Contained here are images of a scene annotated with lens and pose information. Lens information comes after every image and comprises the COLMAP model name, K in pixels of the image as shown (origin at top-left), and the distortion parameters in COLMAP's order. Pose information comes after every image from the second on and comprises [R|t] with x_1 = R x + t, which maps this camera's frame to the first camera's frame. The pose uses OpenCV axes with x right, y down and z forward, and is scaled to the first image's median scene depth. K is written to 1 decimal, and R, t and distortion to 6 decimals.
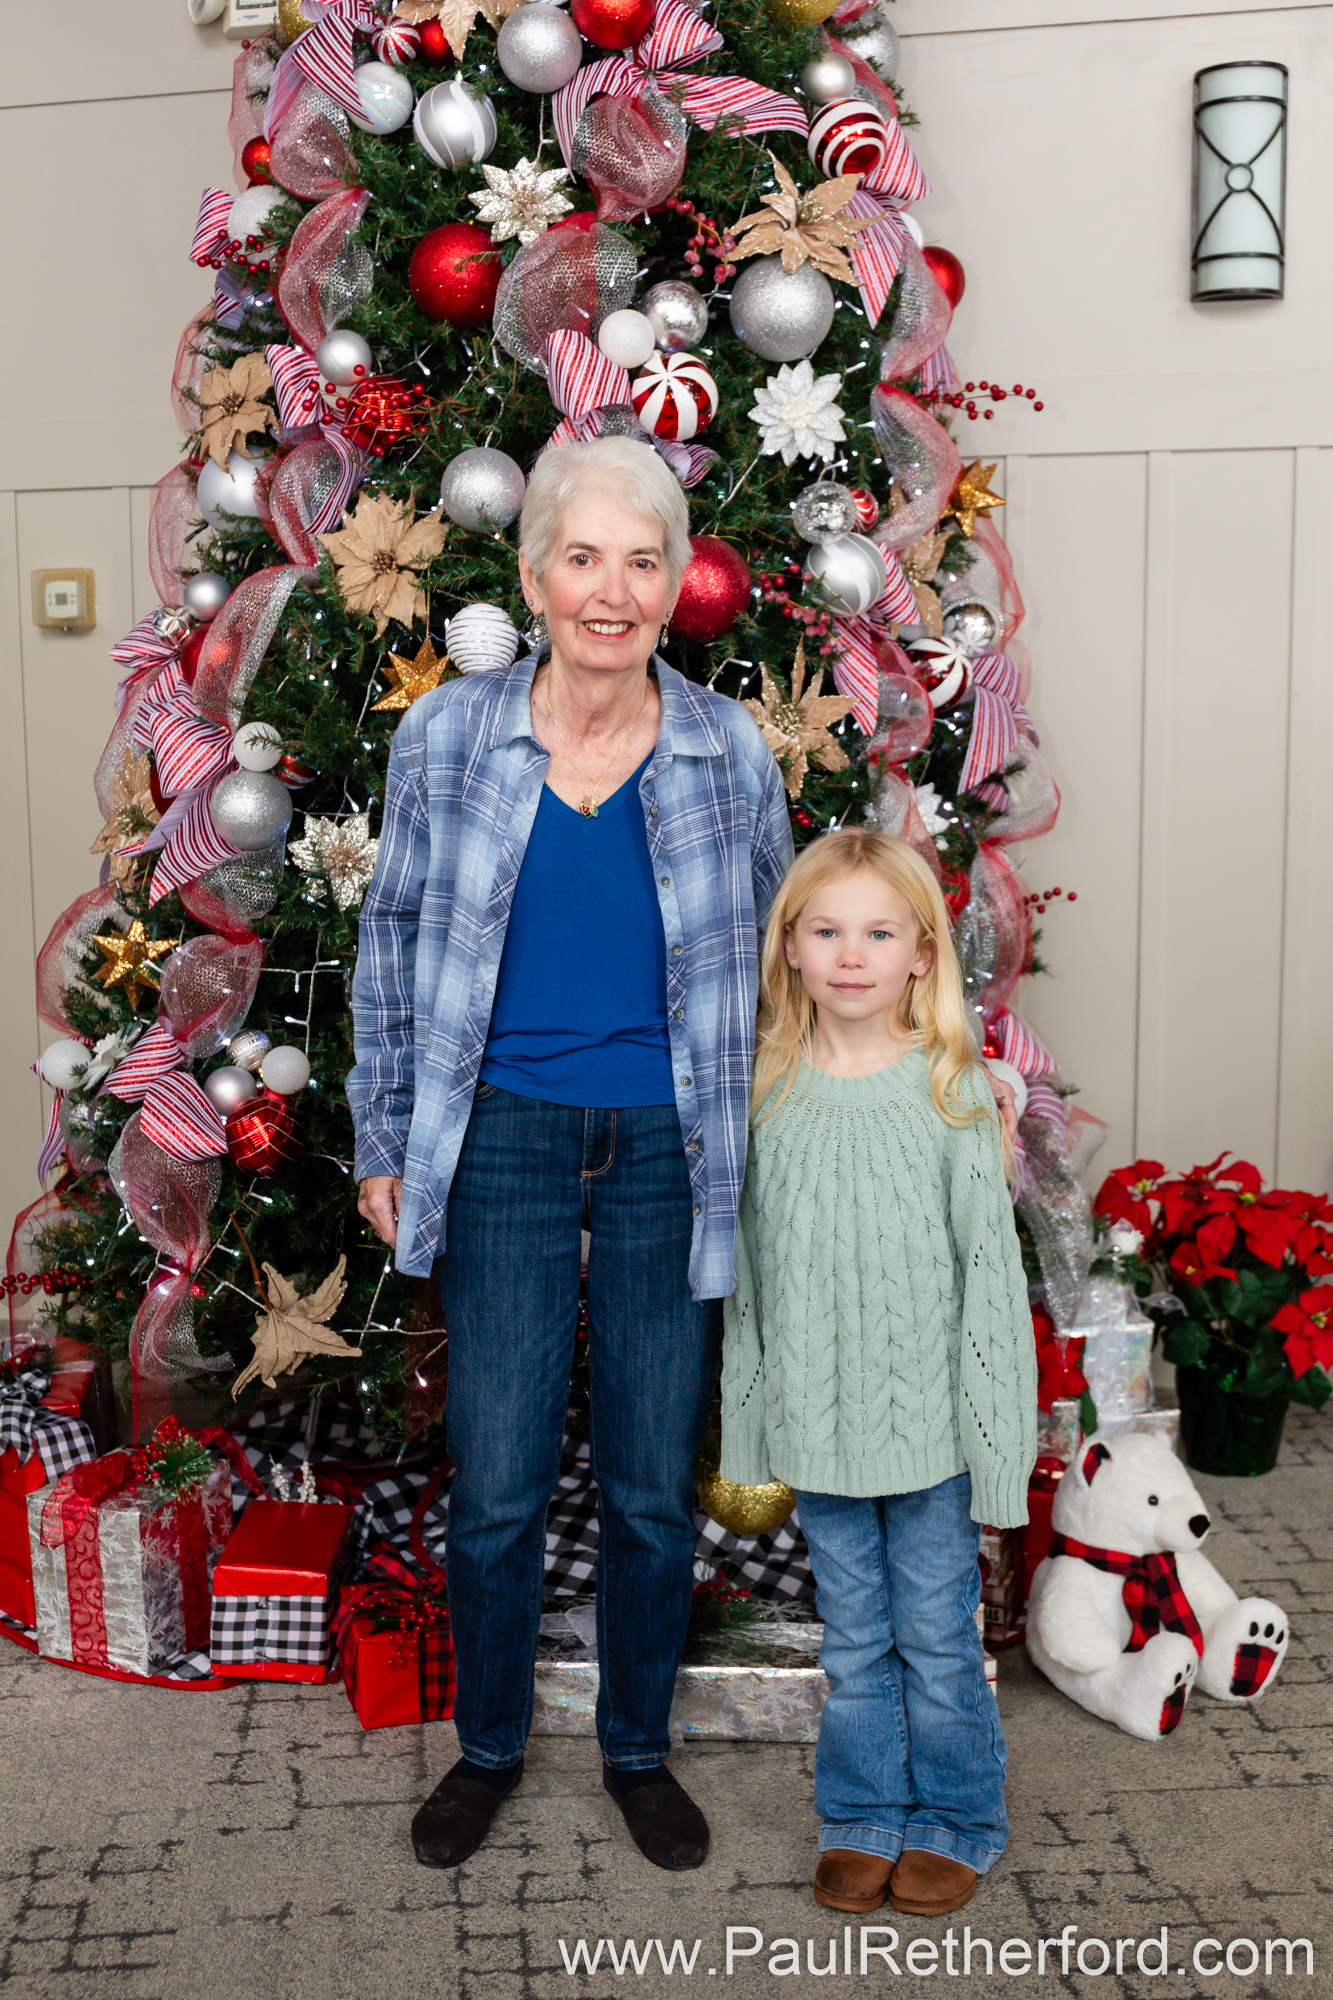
lens RADIAL K [[2349.0, 0, 666.5], [0, 2349.0, 1000.0], [0, 0, 1]] dist [0.001602, -0.162204]
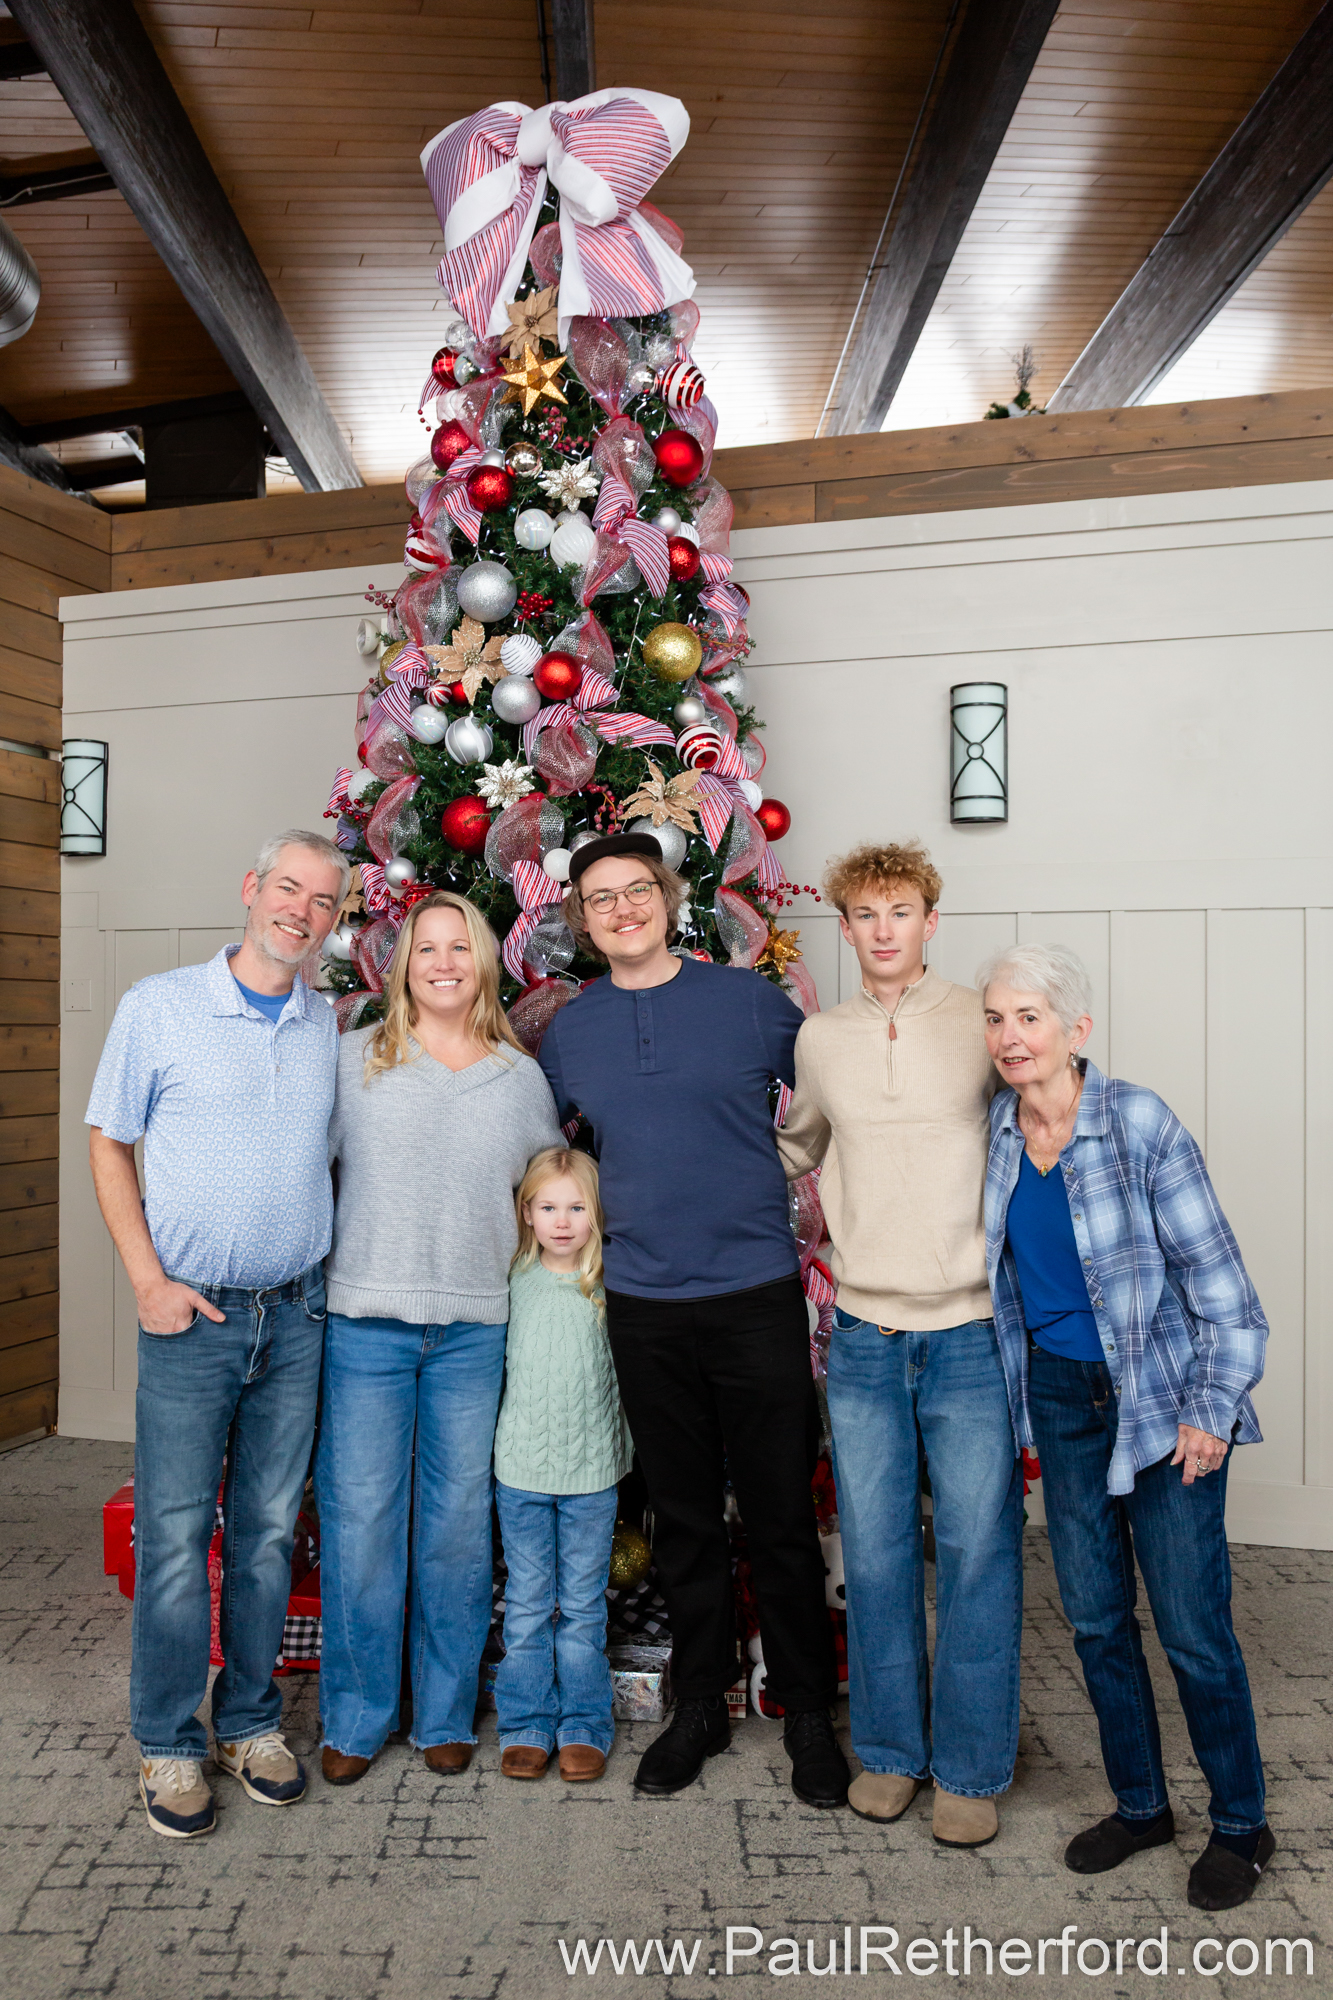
lens RADIAL K [[1701.4, 0, 666.5], [0, 1701.4, 1000.0], [0, 0, 1]] dist [0.001254, -0.088726]
pose [[0.997273, 0.011130, -0.072961, 0.149935], [-0.021481, 0.989539, -0.142659, -0.007213], [0.070610, 0.143837, 0.987079, -0.206233]]
